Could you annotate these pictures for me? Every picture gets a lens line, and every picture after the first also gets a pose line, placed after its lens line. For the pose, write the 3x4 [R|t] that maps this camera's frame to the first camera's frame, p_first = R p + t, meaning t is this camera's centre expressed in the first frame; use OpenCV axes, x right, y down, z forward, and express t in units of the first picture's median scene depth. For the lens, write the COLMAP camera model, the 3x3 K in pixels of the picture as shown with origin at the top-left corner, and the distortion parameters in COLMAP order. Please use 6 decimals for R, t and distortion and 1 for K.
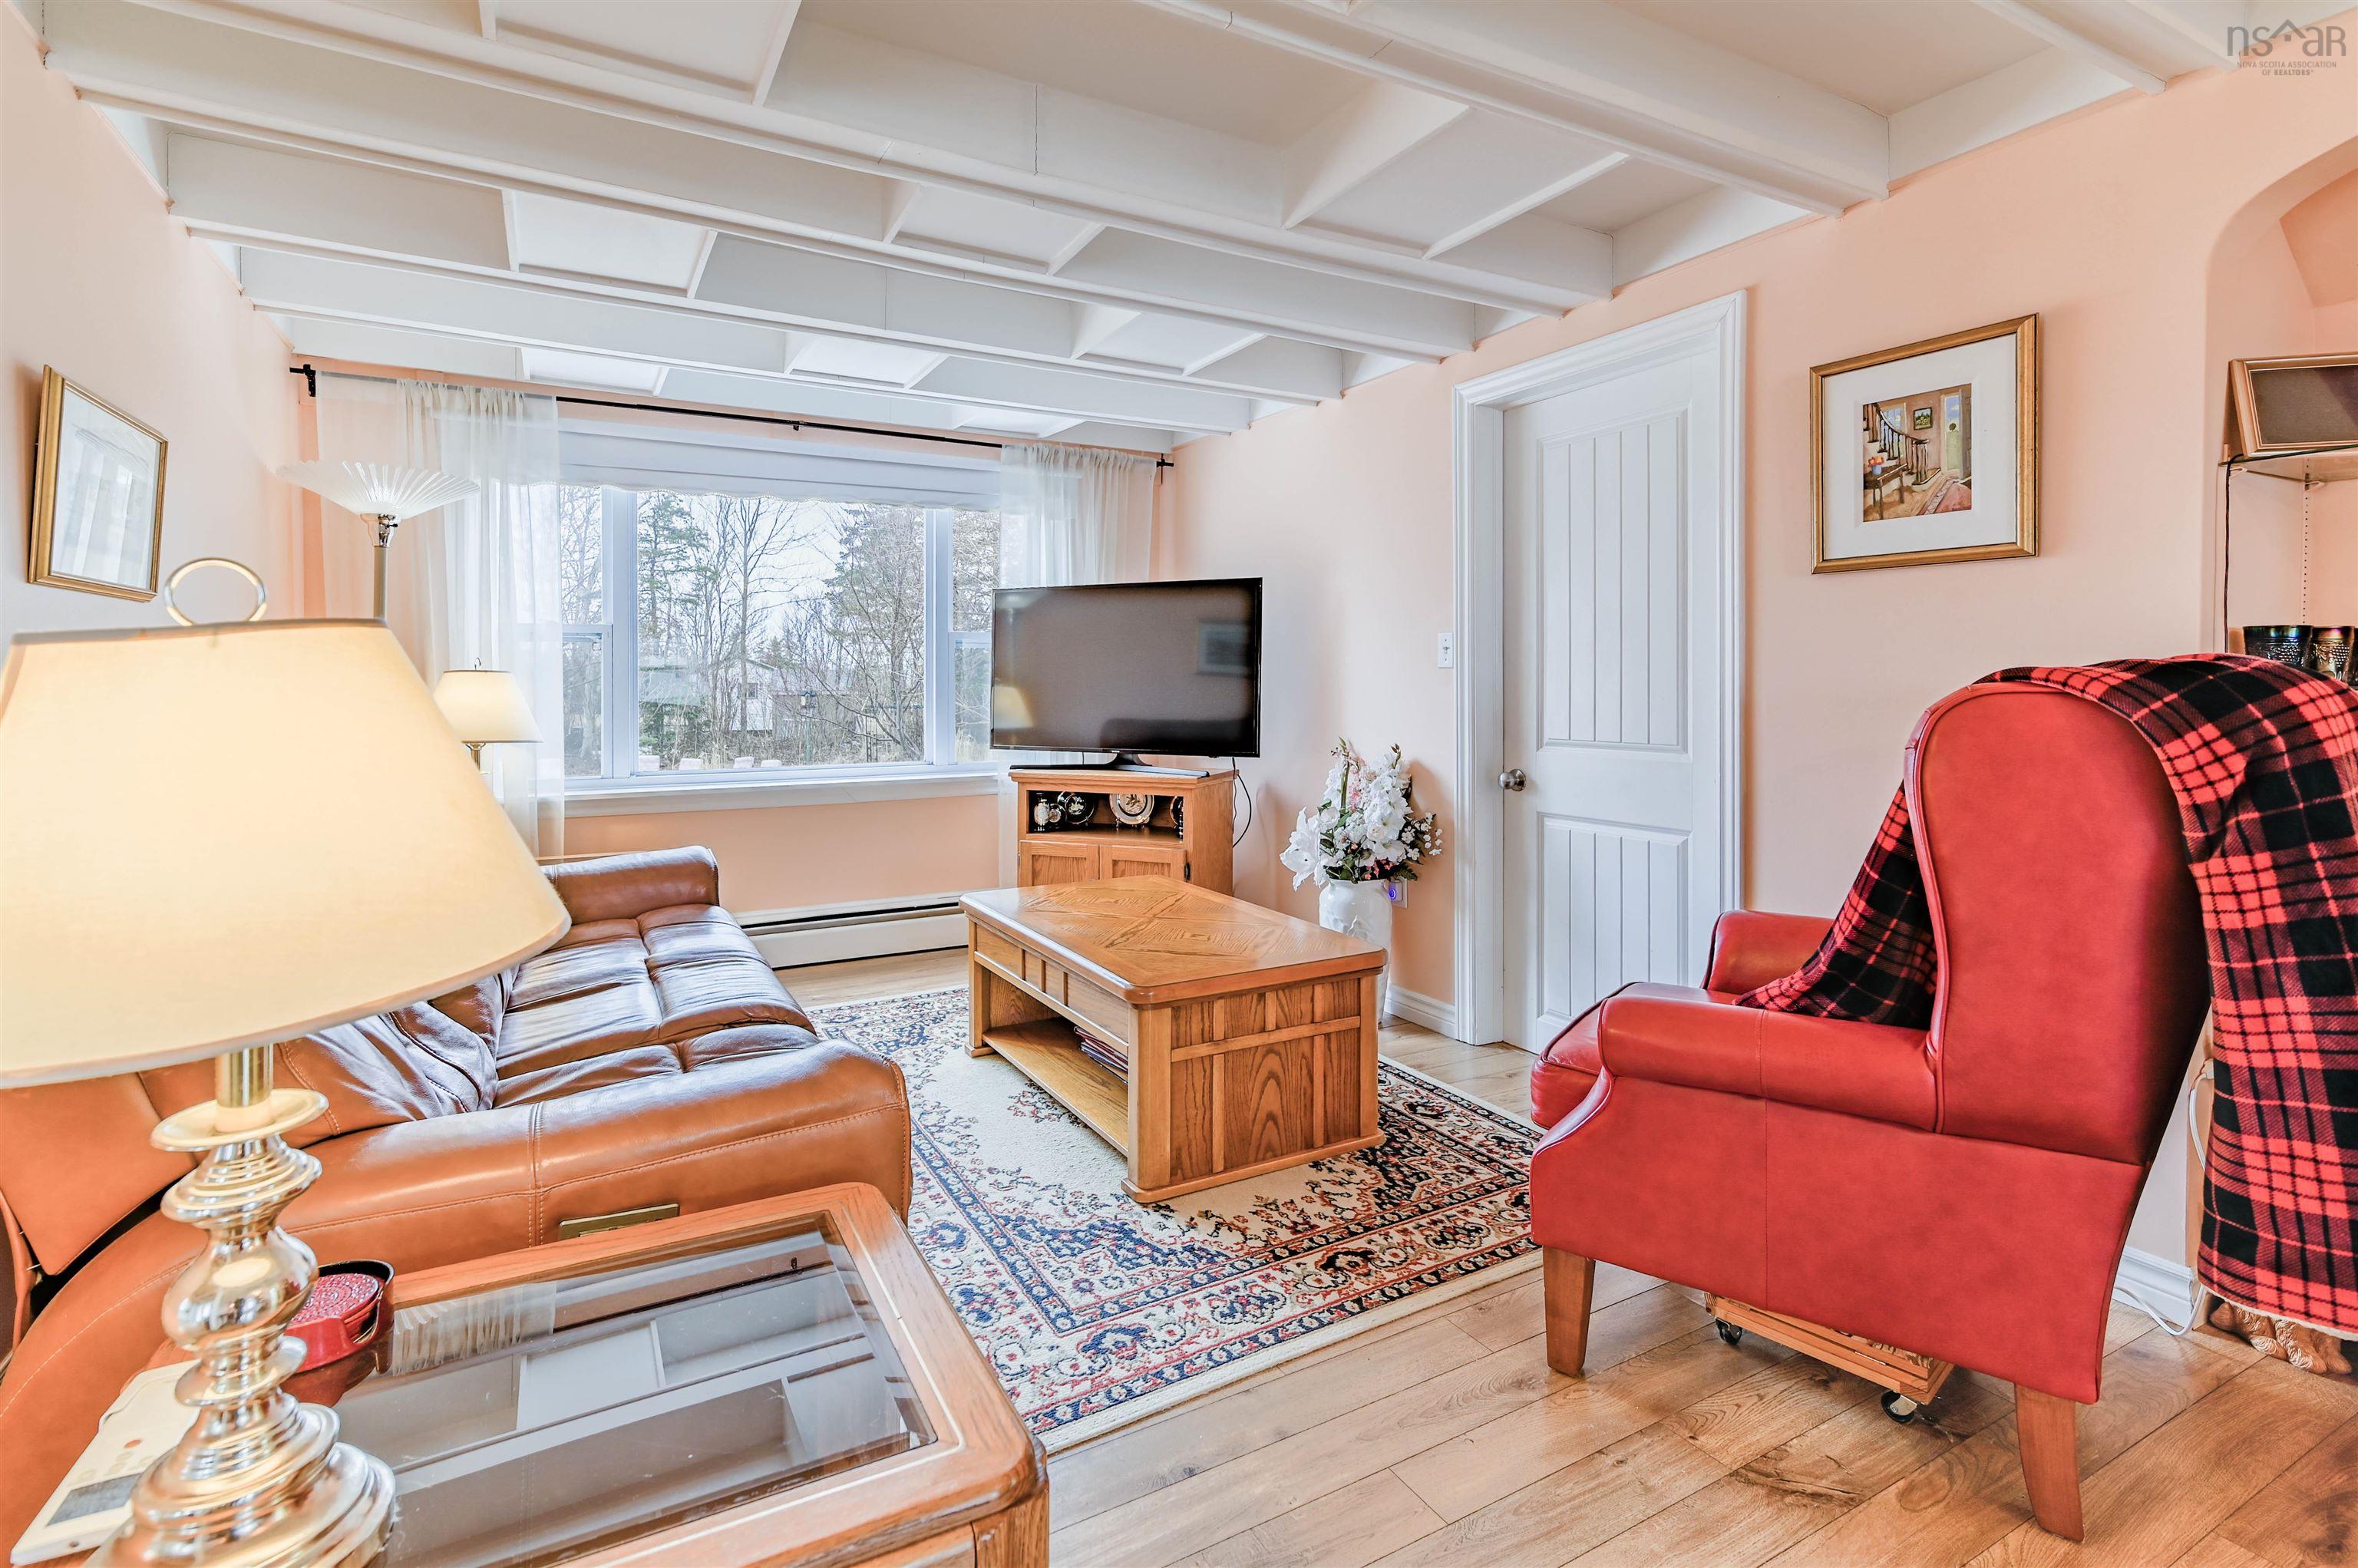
lens RADIAL K [[1108.9, 0, 1175.8], [0, 1108.9, 664.2], [0, 0, 1]] dist [0.026032, -0.000570]
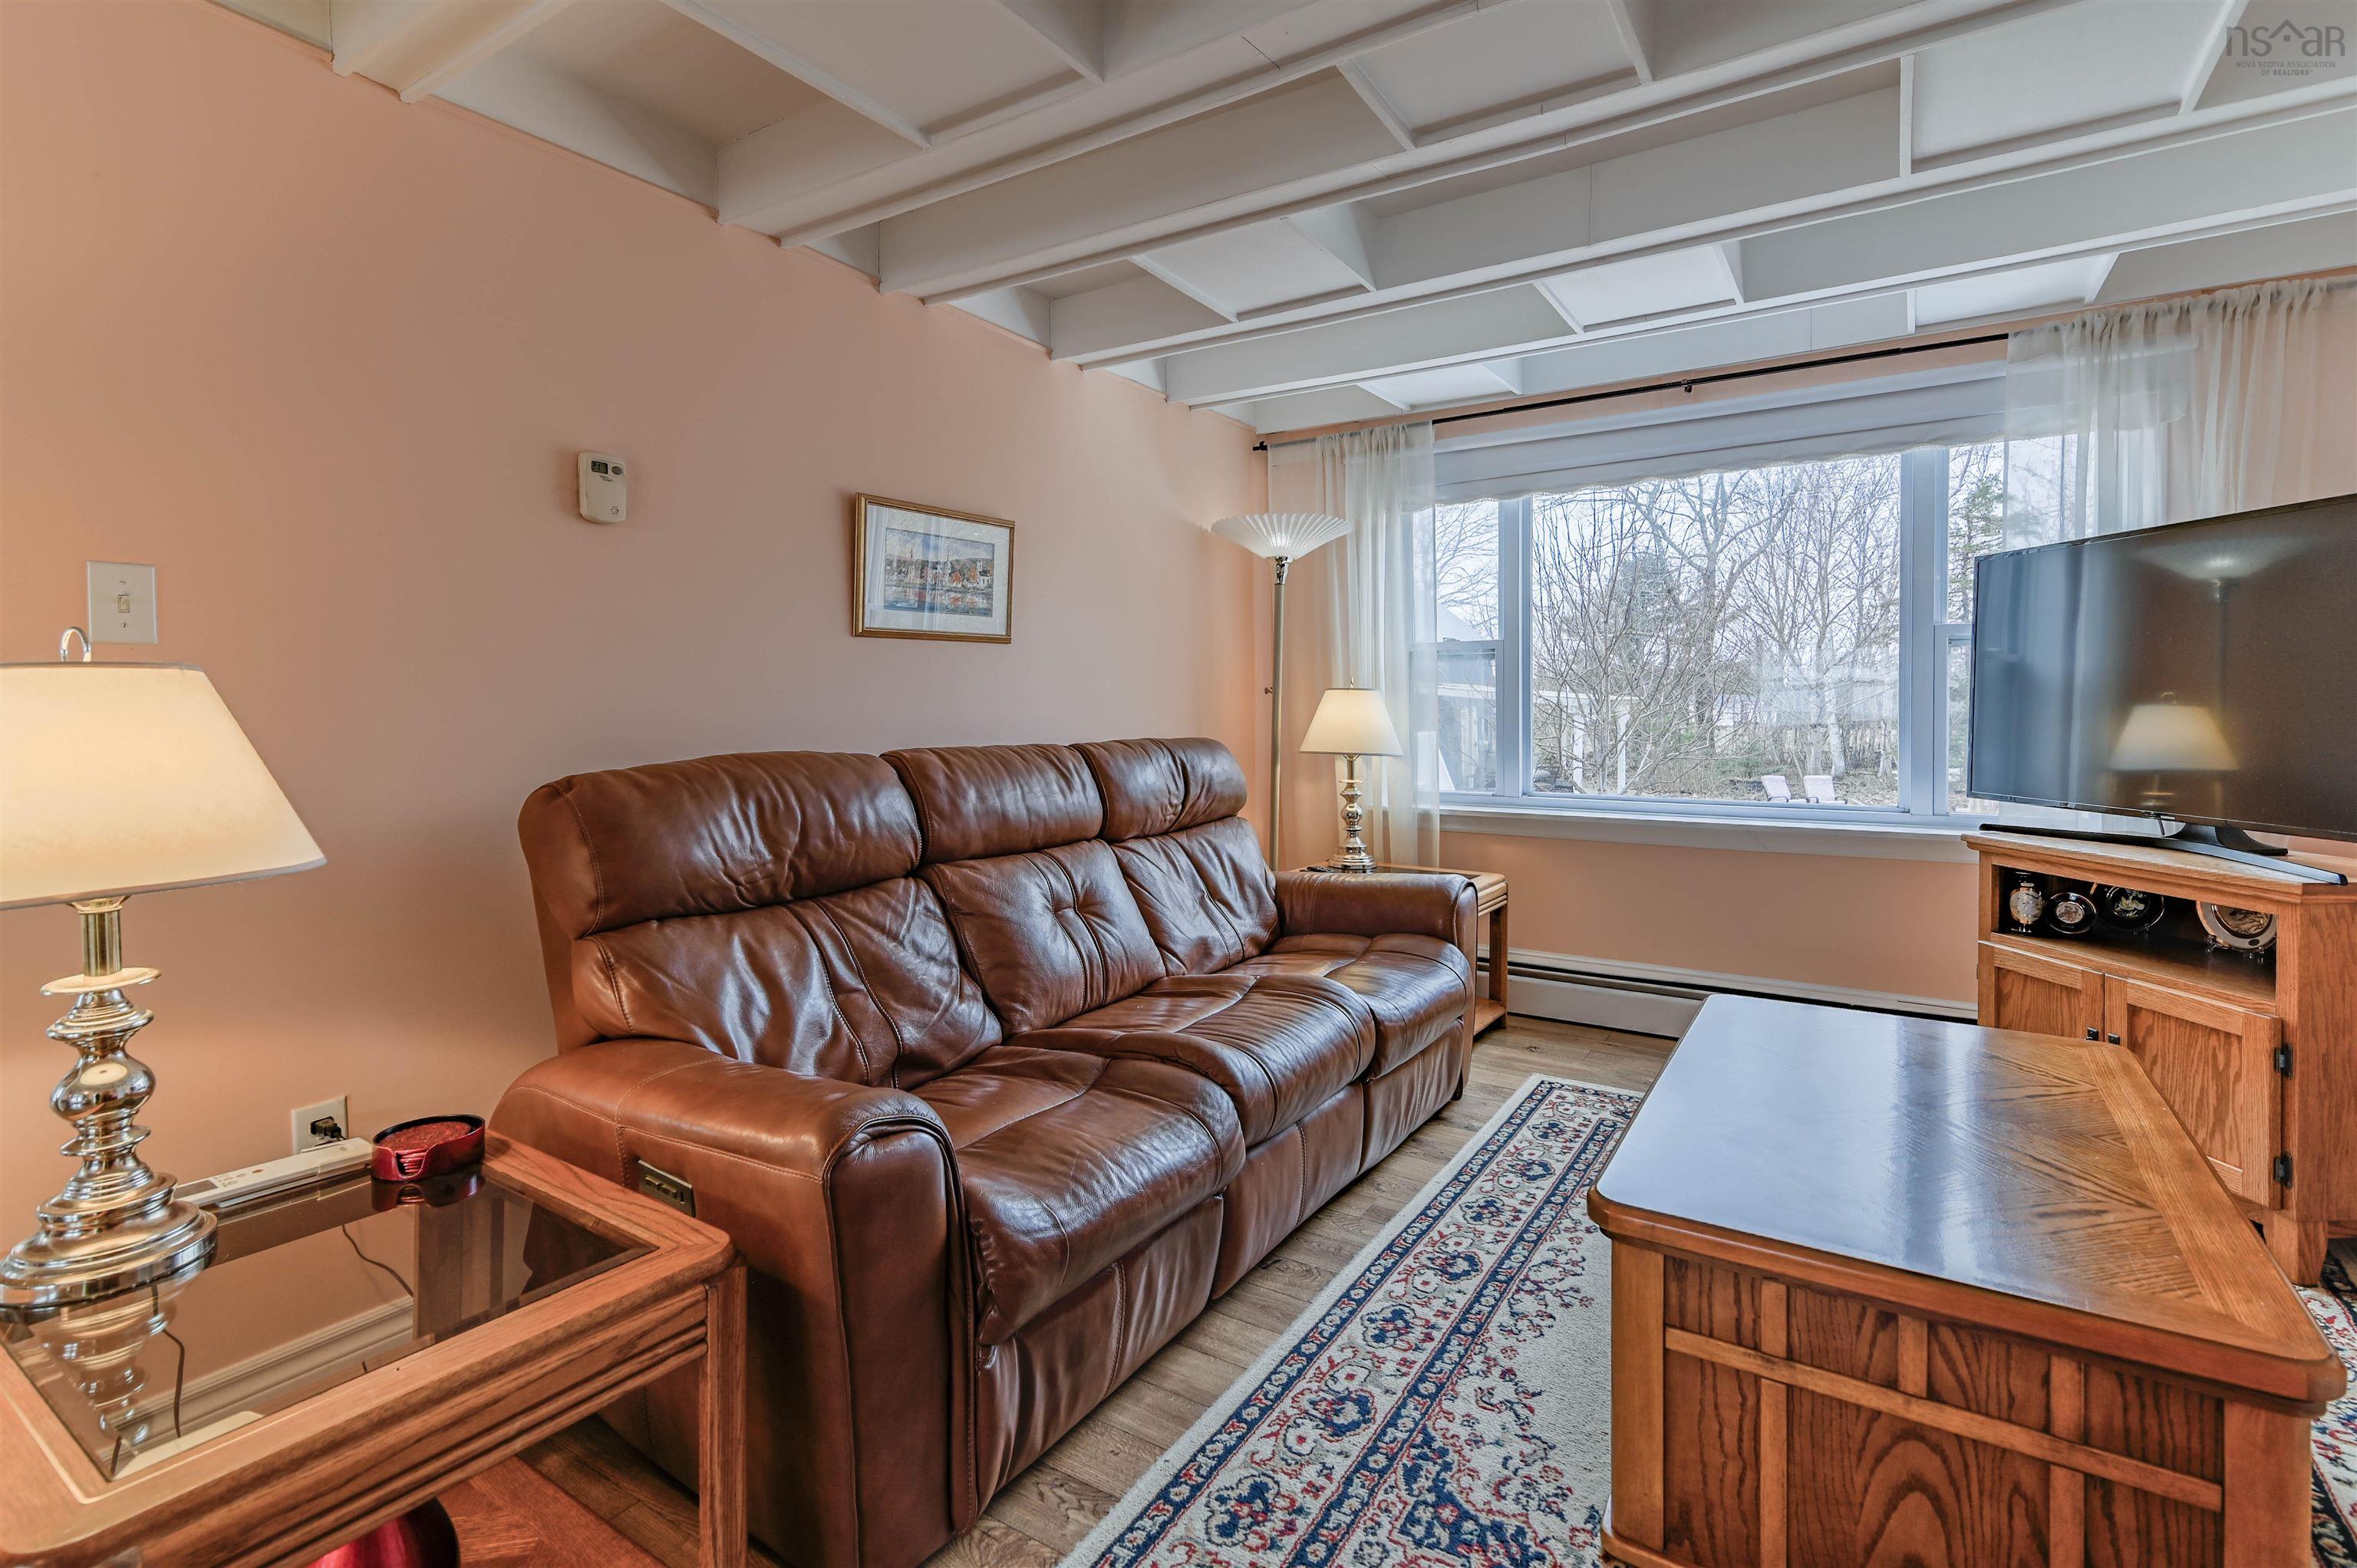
lens RADIAL K [[1123.2, 0, 1189.0], [0, 1123.2, 702.0], [0, 0, 1]] dist [0.025133, -0.000984]
pose [[0.472659, 0.001467, -0.881244, 0.417030], [0.017337, 0.999790, 0.010963, 0.006366], [0.881075, -0.020460, 0.472534, 0.515501]]
